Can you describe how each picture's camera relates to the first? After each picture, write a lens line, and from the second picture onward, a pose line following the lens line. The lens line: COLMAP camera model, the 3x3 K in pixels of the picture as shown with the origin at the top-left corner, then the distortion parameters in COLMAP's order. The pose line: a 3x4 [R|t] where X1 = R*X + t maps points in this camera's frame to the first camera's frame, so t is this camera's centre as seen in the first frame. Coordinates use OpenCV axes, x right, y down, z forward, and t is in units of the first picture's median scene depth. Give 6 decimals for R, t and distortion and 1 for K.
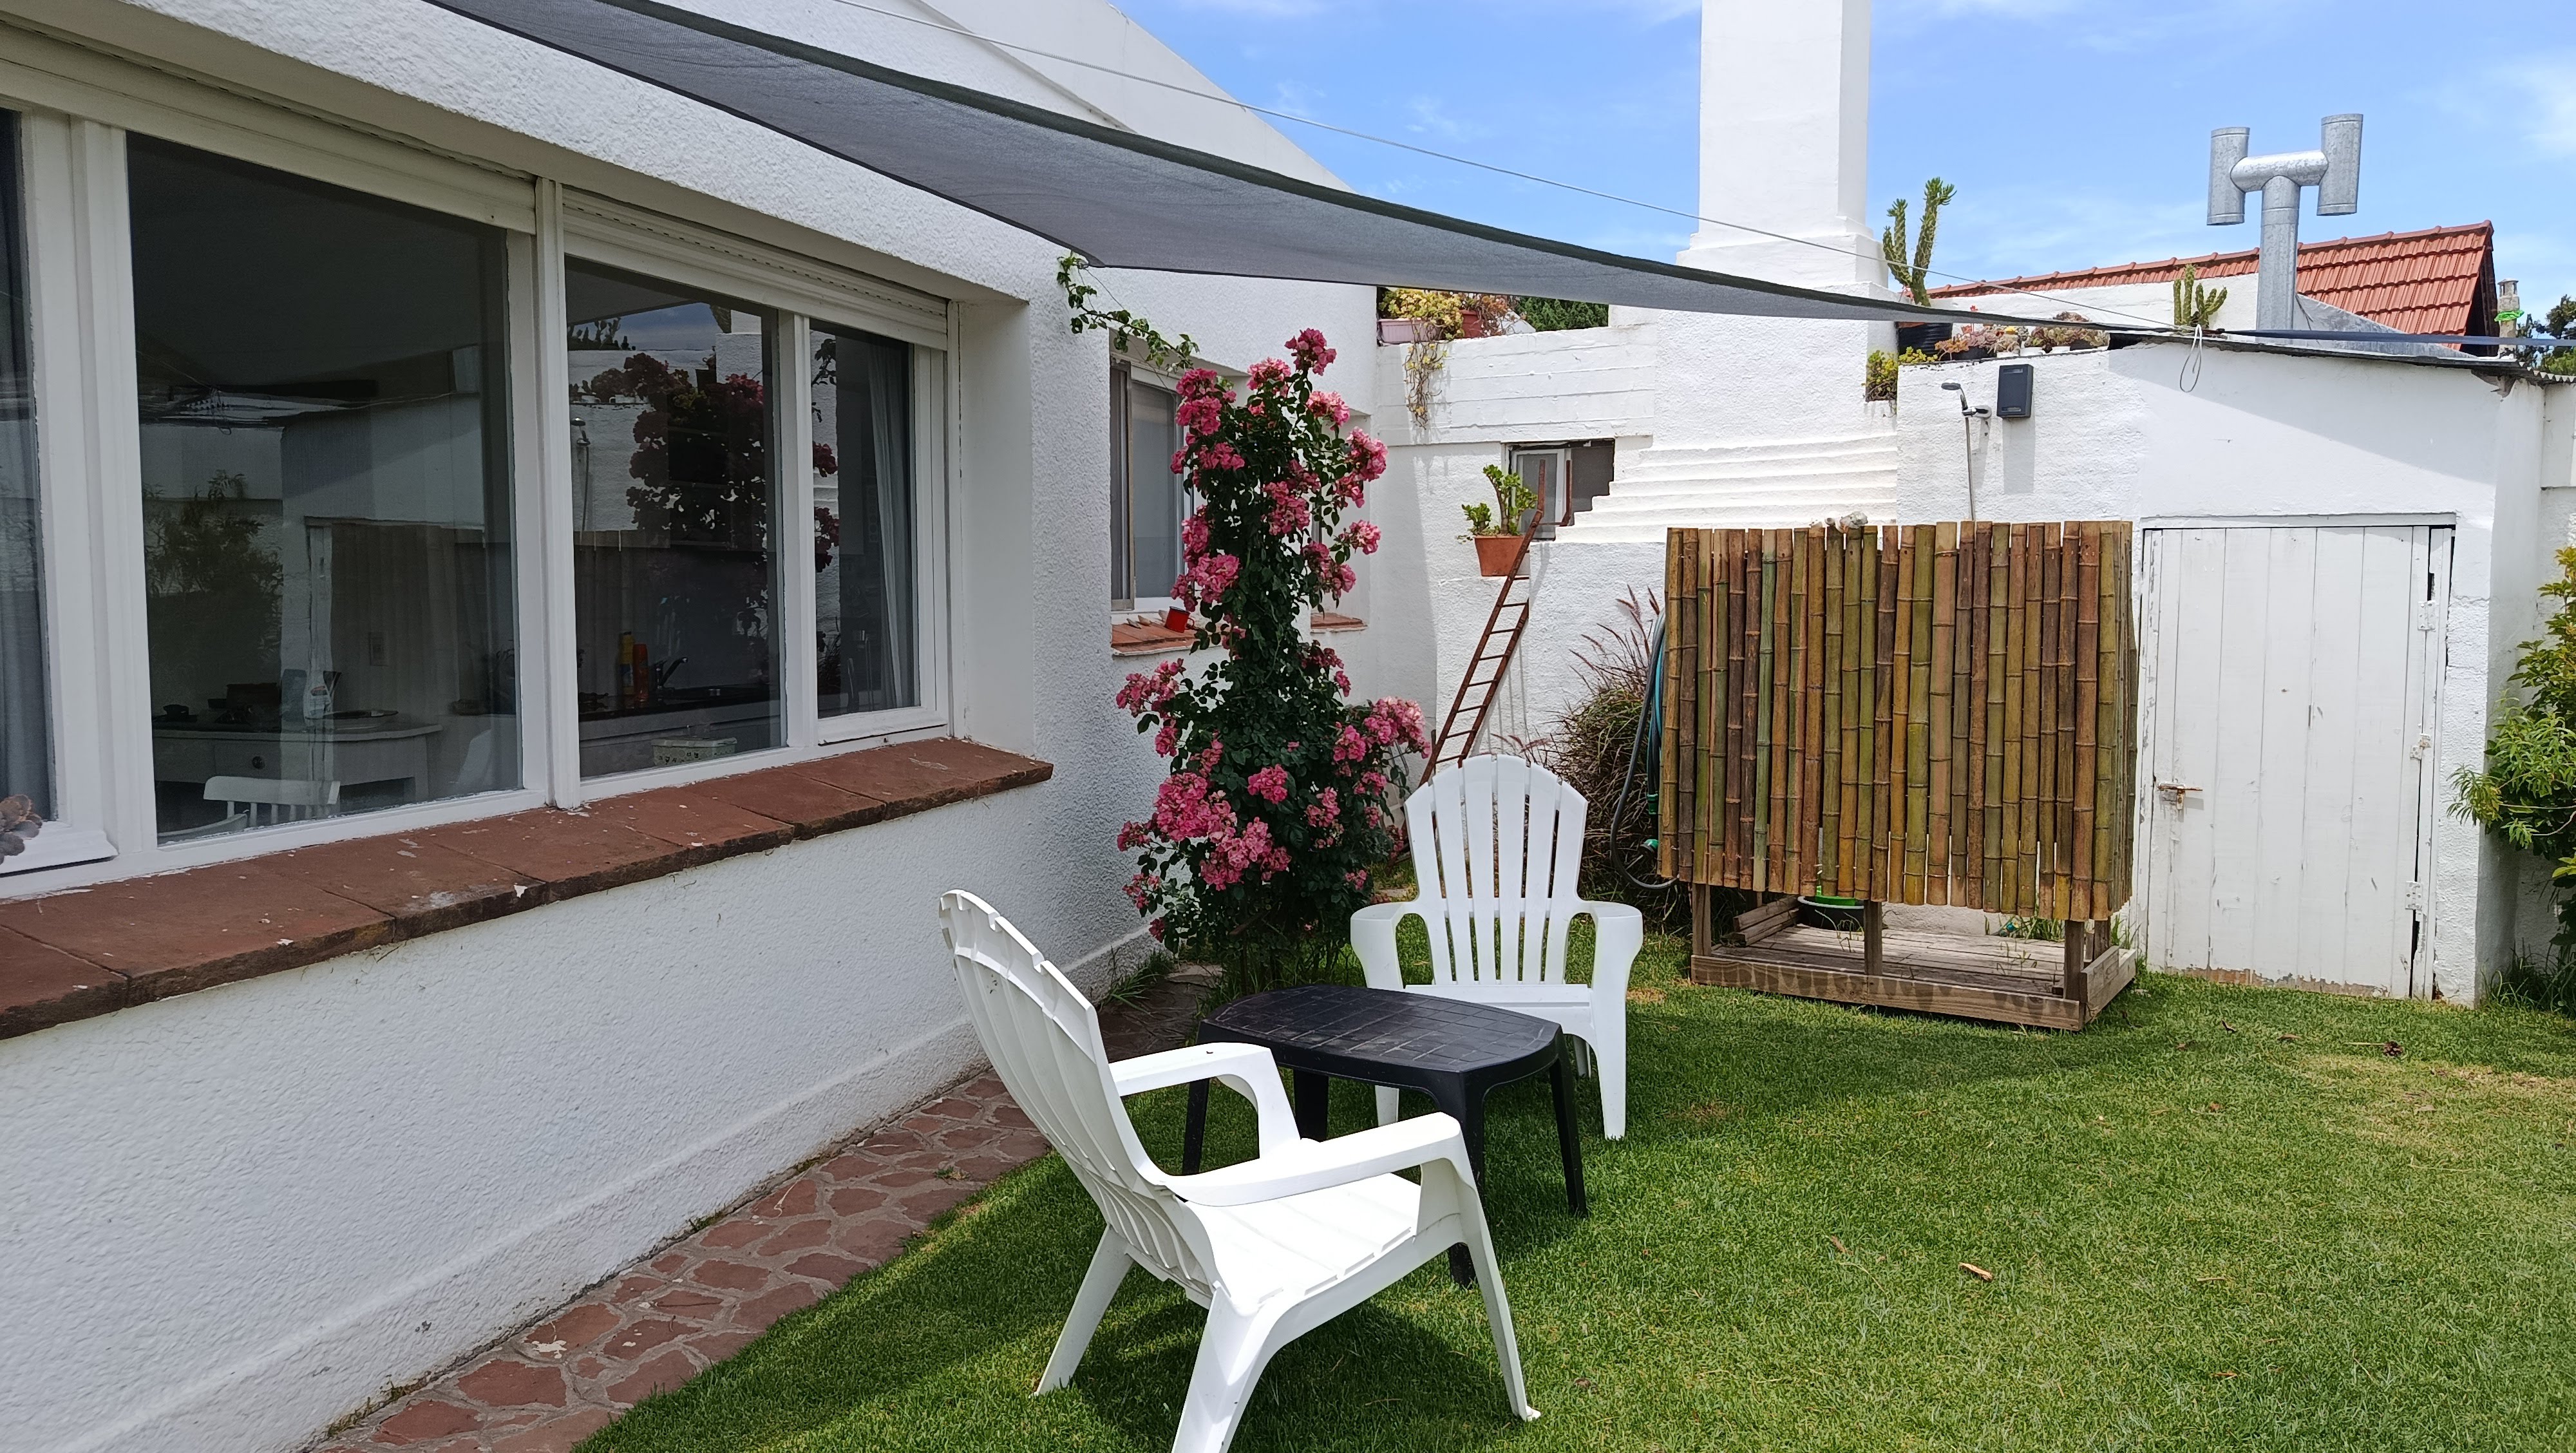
lens RADIAL K [[1772.2, 0, 1282.1], [0, 1772.2, 723.1], [0, 0, 1]] dist [0.098627, -0.162048]
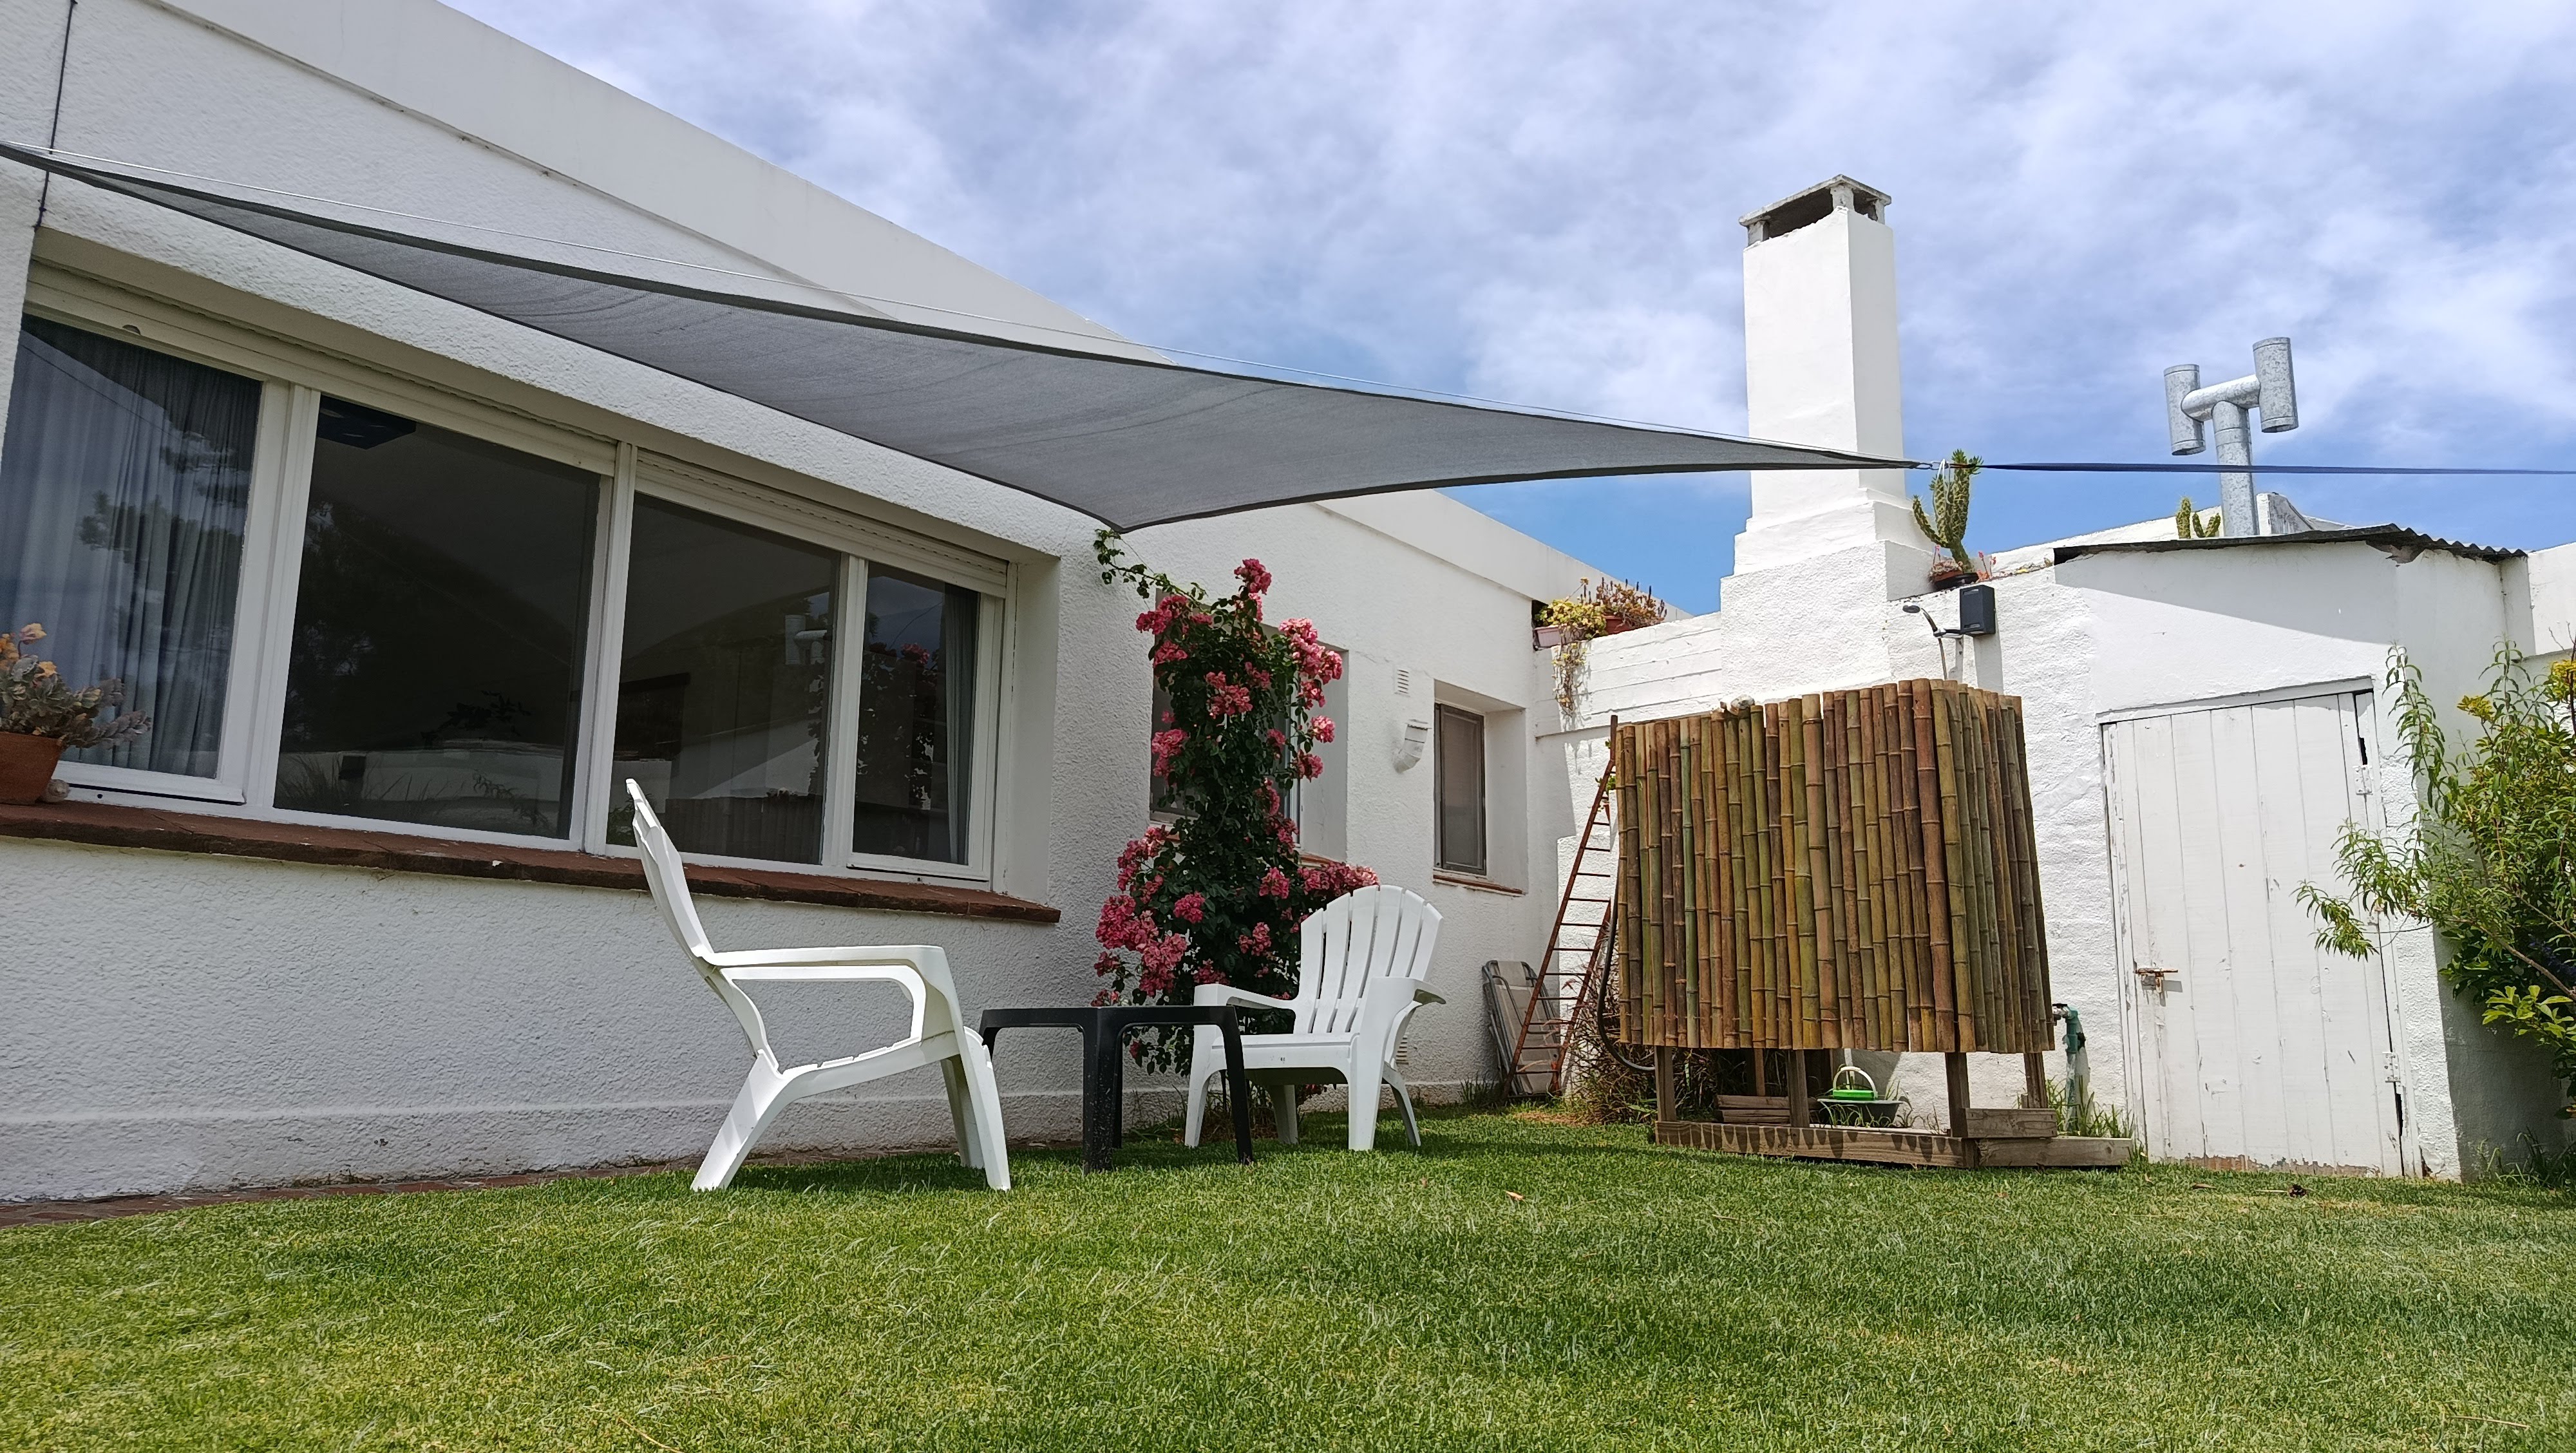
lens RADIAL K [[1772.2, 0, 1282.1], [0, 1772.2, 723.1], [0, 0, 1]] dist [0.098627, -0.162048]
pose [[0.951160, -0.040099, -0.306083, 0.380941], [-0.039735, 0.967376, -0.250210, 0.189580], [0.306130, 0.250152, 0.918536, -0.118215]]
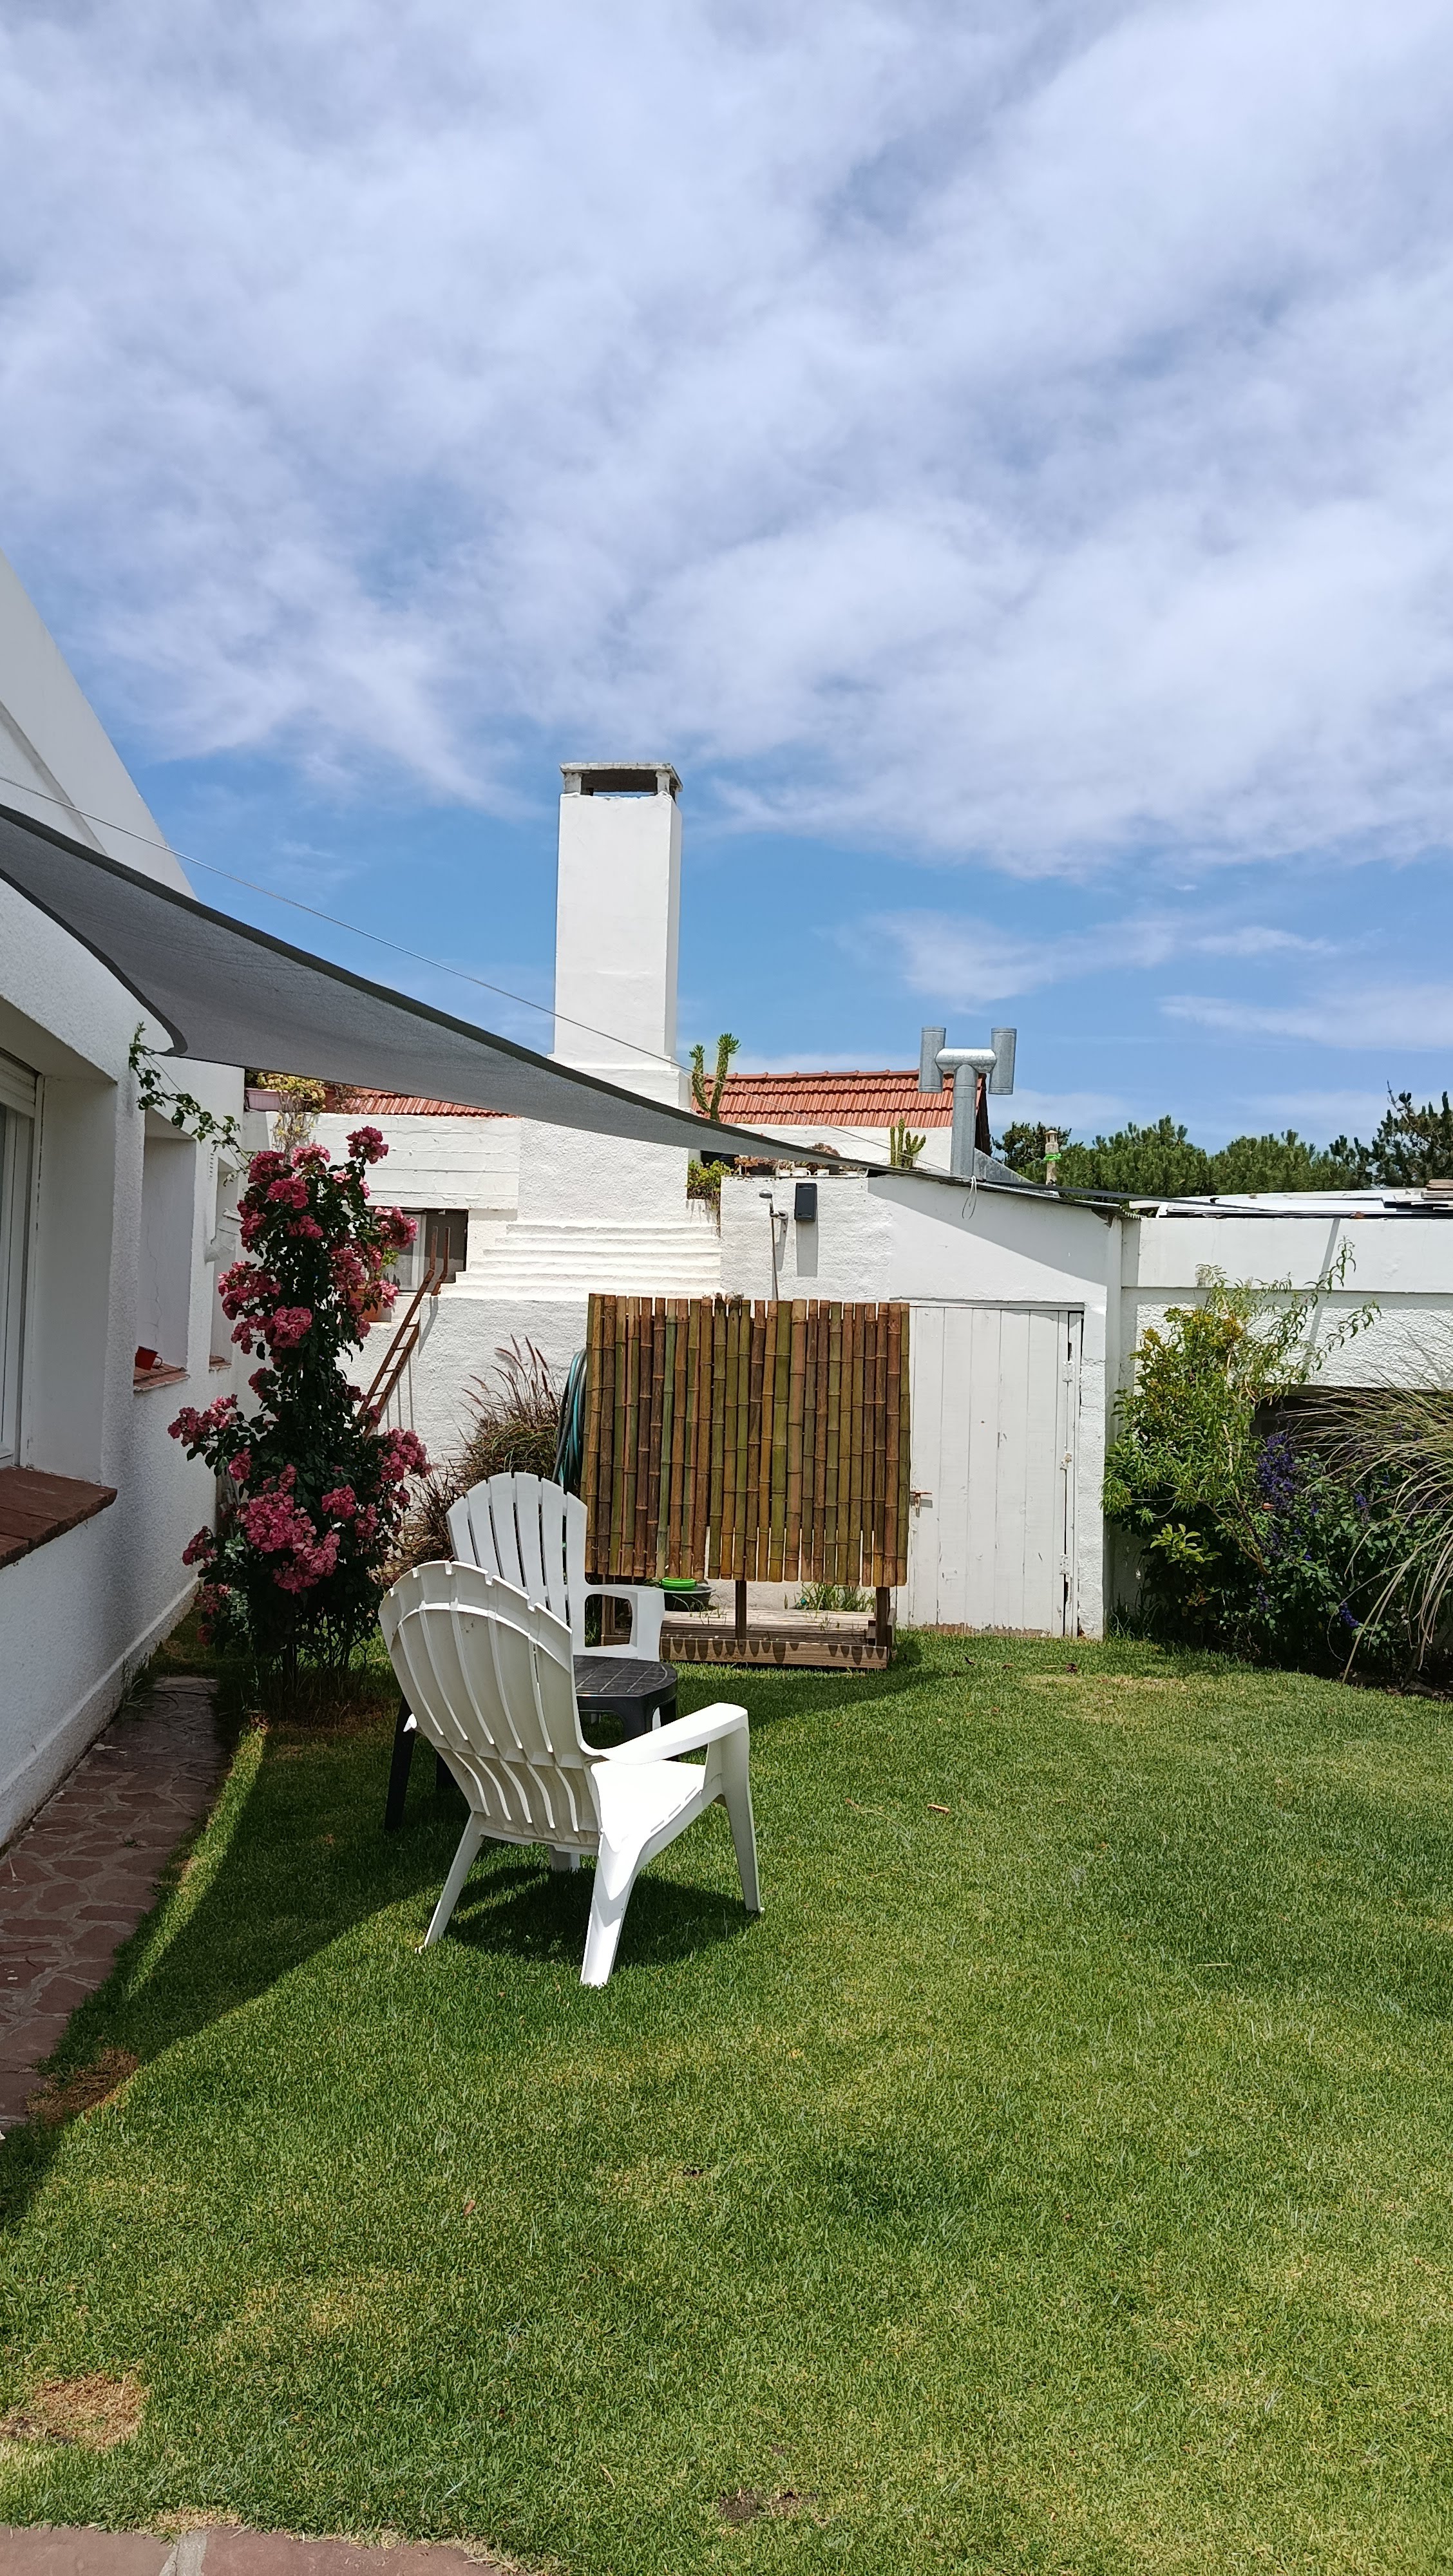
lens RADIAL K [[1772.2, 0, 726.5], [0, 1772.2, 1288.0], [0, 0, 1]] dist [0.098627, -0.162048]
pose [[0.886365, 0.035290, 0.461641, -0.296817], [0.008959, 0.995597, -0.093308, 0.005960], [-0.462901, 0.086841, 0.882146, -0.171993]]
